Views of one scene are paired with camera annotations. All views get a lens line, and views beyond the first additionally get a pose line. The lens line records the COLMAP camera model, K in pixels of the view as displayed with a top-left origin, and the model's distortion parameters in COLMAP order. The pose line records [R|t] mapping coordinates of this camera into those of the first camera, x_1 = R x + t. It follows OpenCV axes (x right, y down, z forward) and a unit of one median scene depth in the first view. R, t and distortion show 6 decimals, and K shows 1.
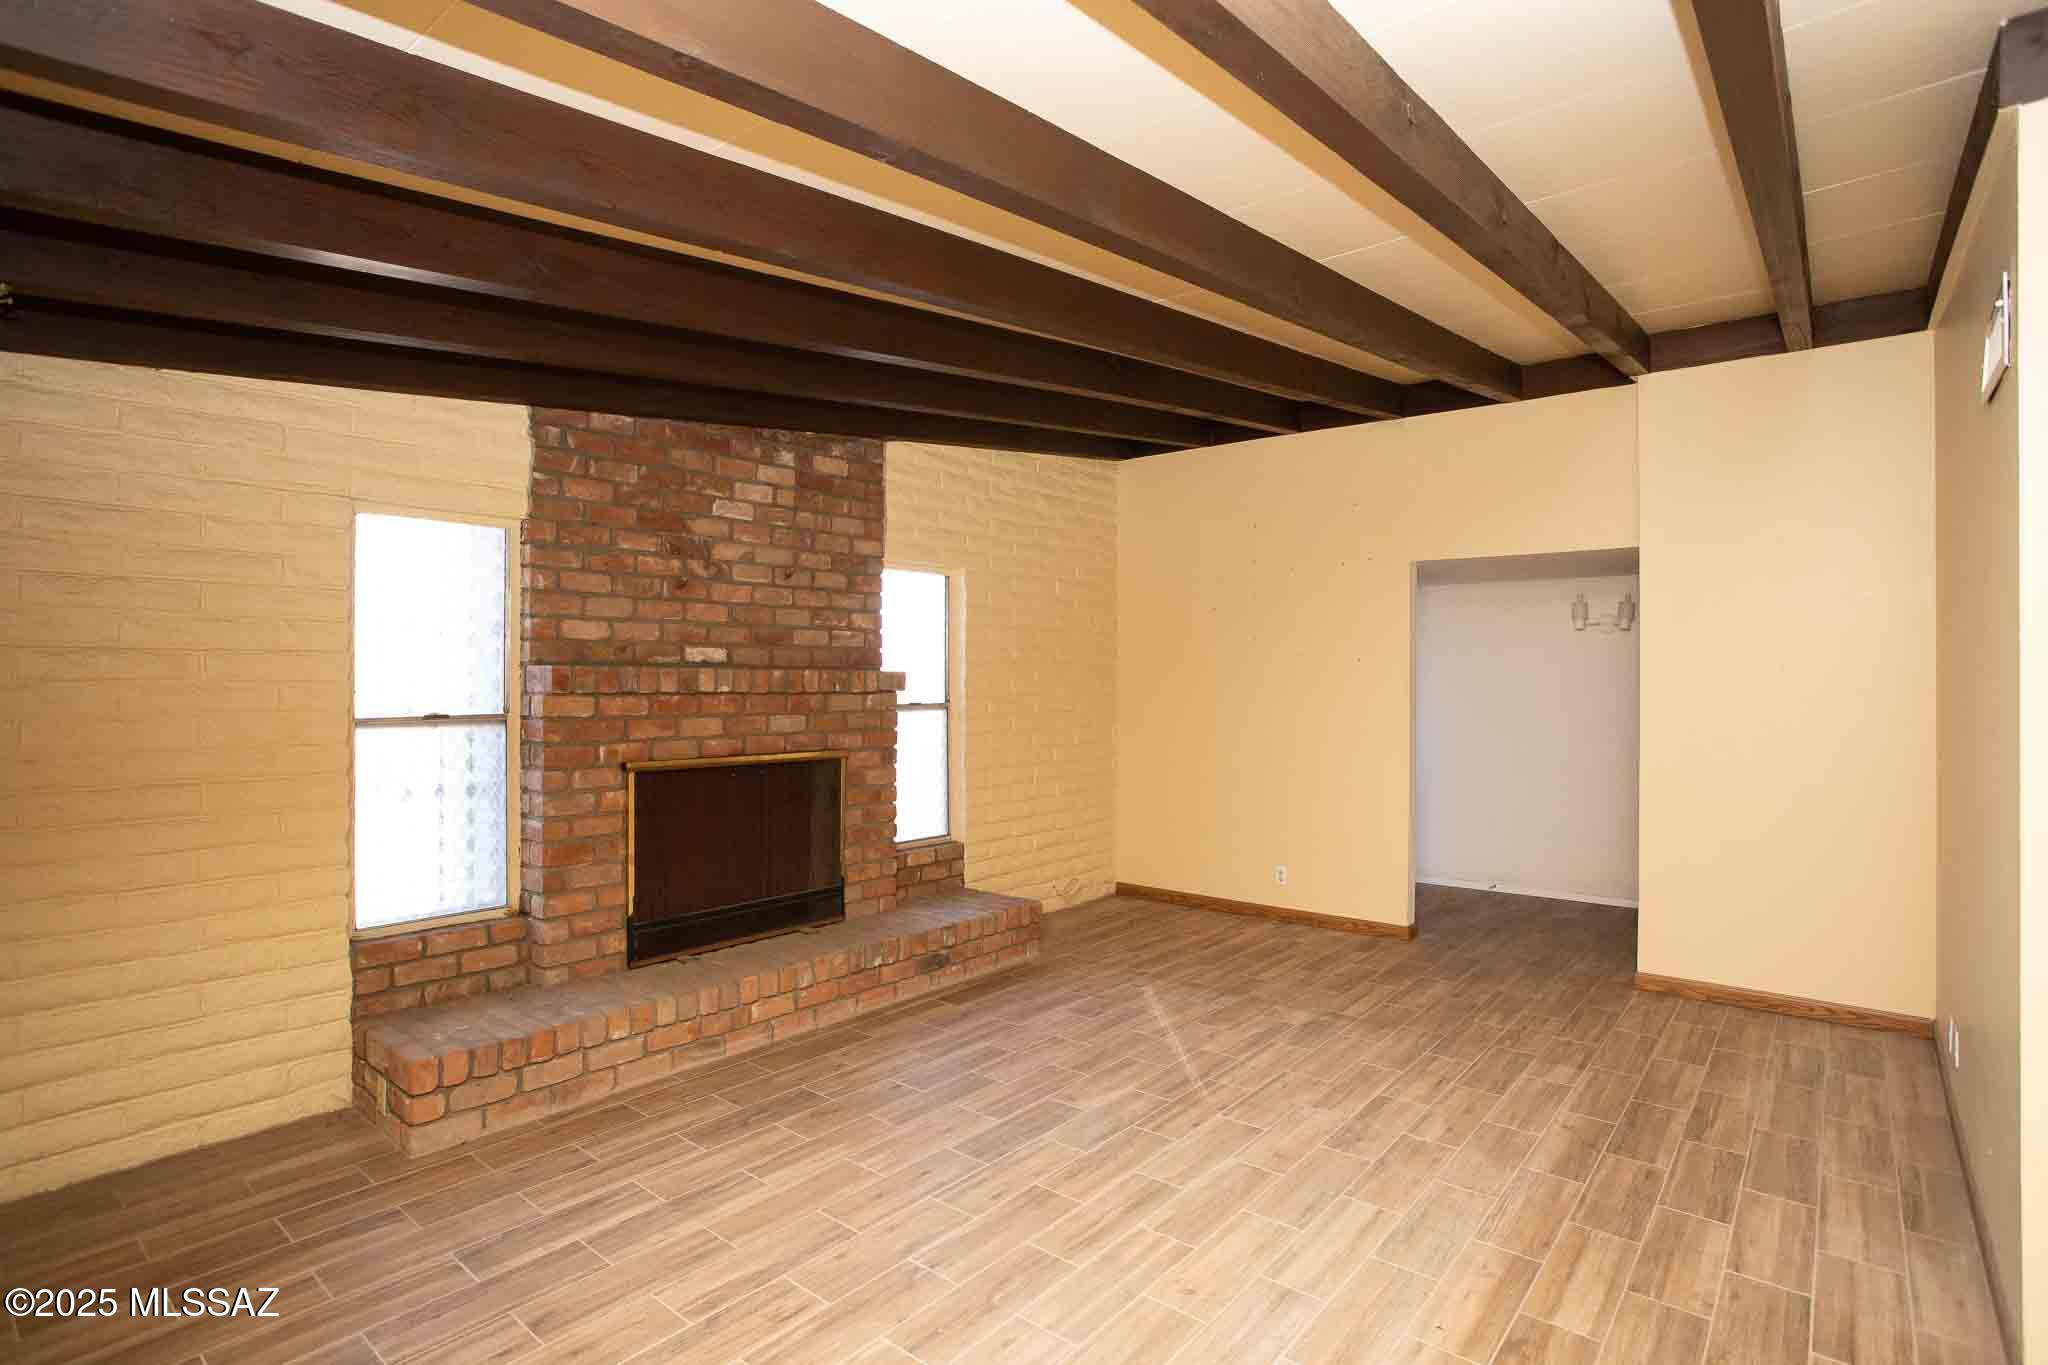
lens RADIAL K [[1005.2, 0, 1029.1], [0, 1005.2, 671.0], [0, 0, 1]] dist [-0.084727, 0.036270]
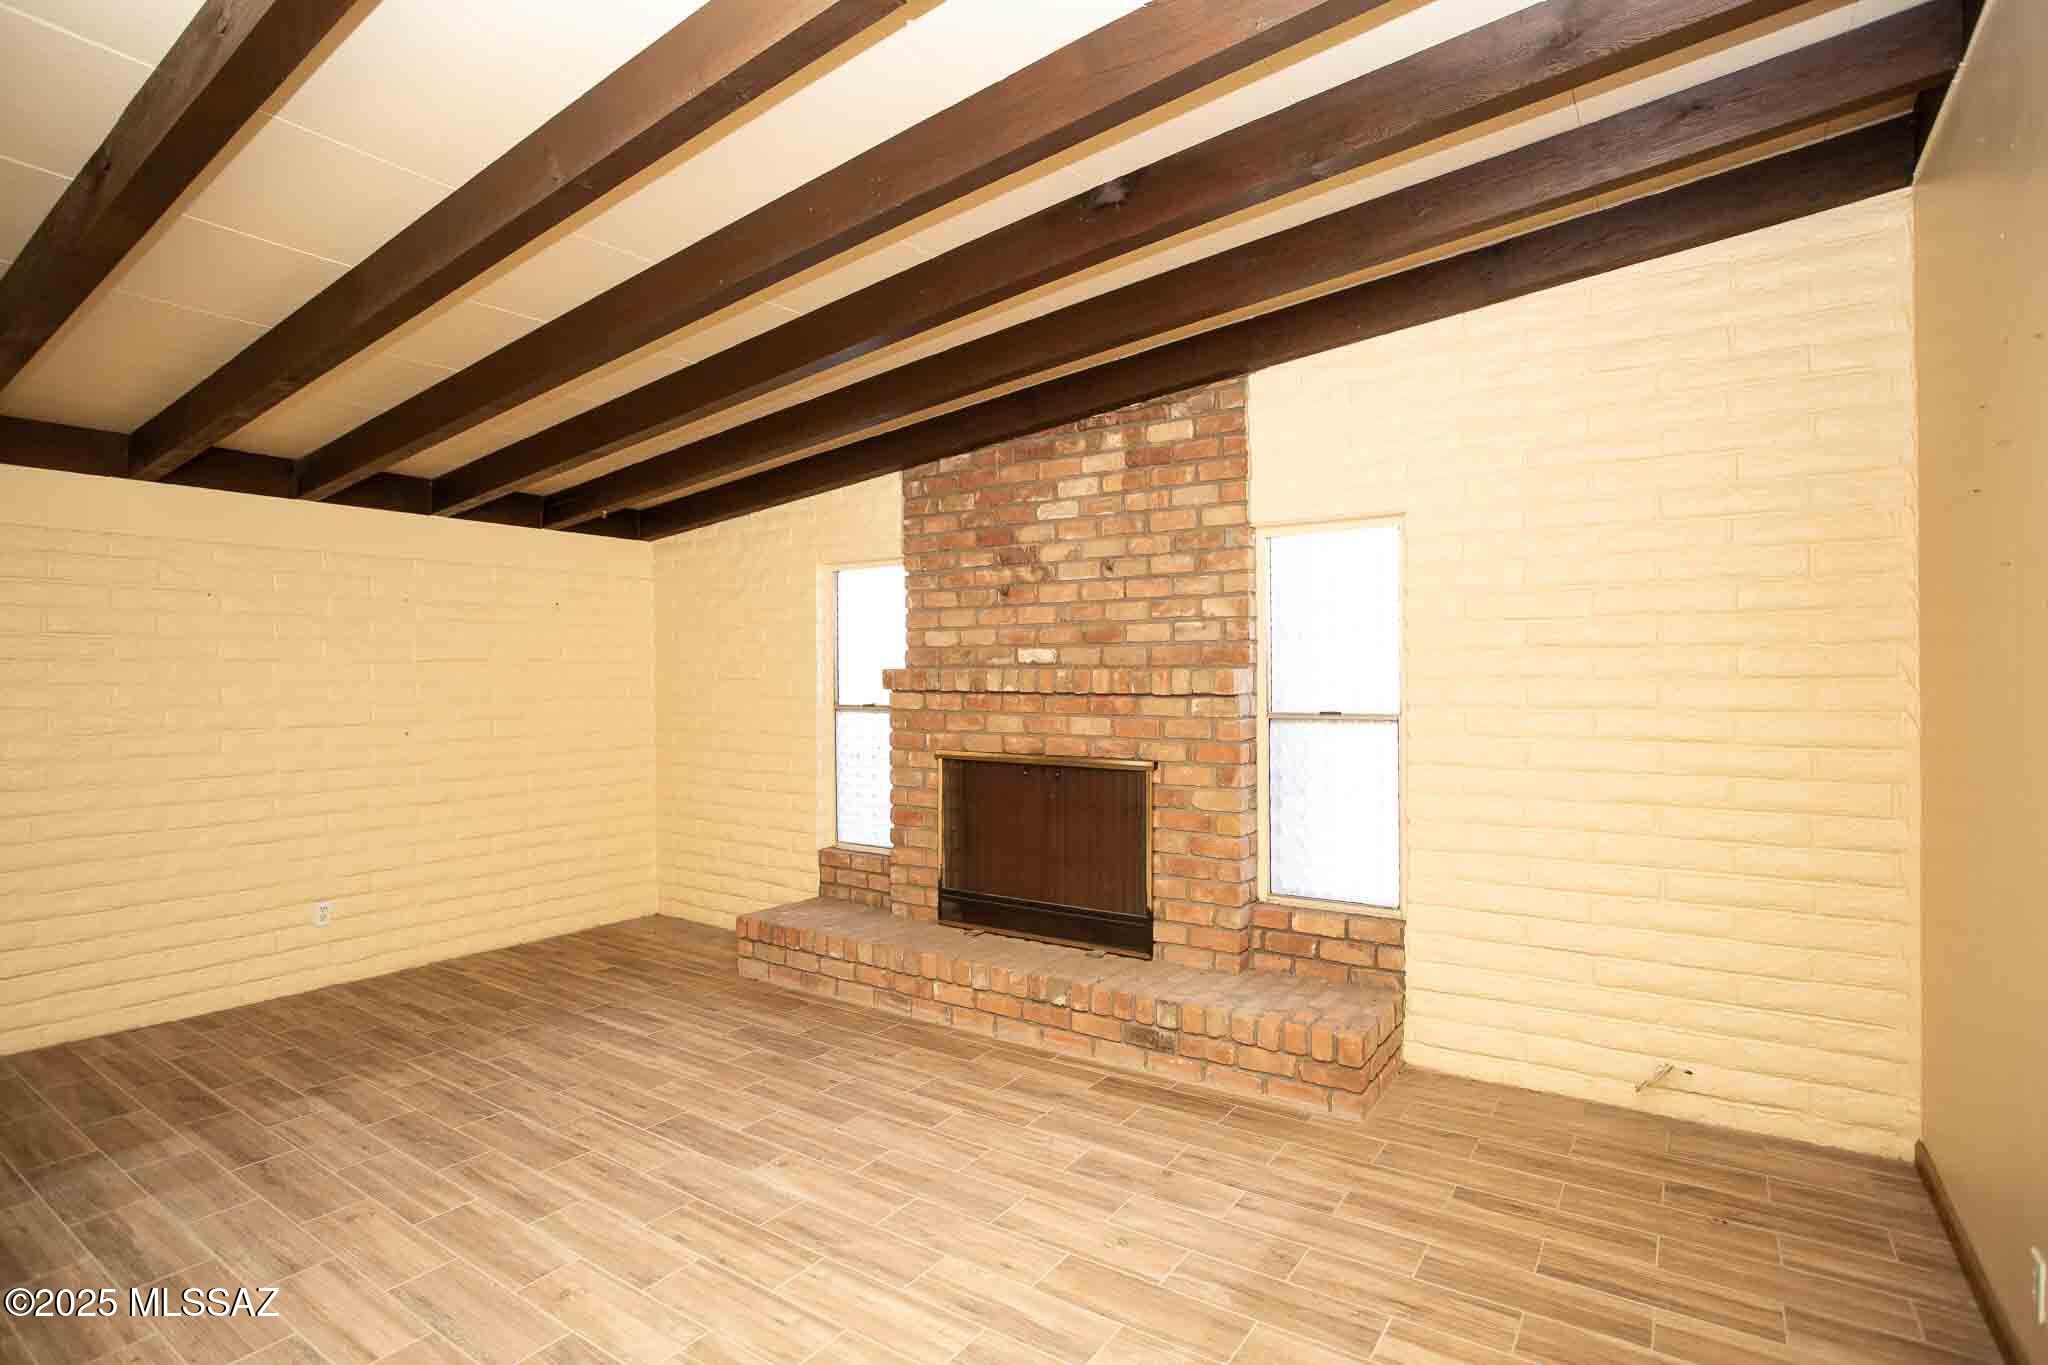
lens RADIAL K [[1005.2, 0, 1029.1], [0, 1005.2, 671.0], [0, 0, 1]] dist [-0.084727, 0.036270]
pose [[0.111806, -0.008145, -0.993697, 0.717599], [0.007093, 0.999947, -0.007398, 0.007593], [0.993705, -0.006222, 0.111858, 0.872675]]
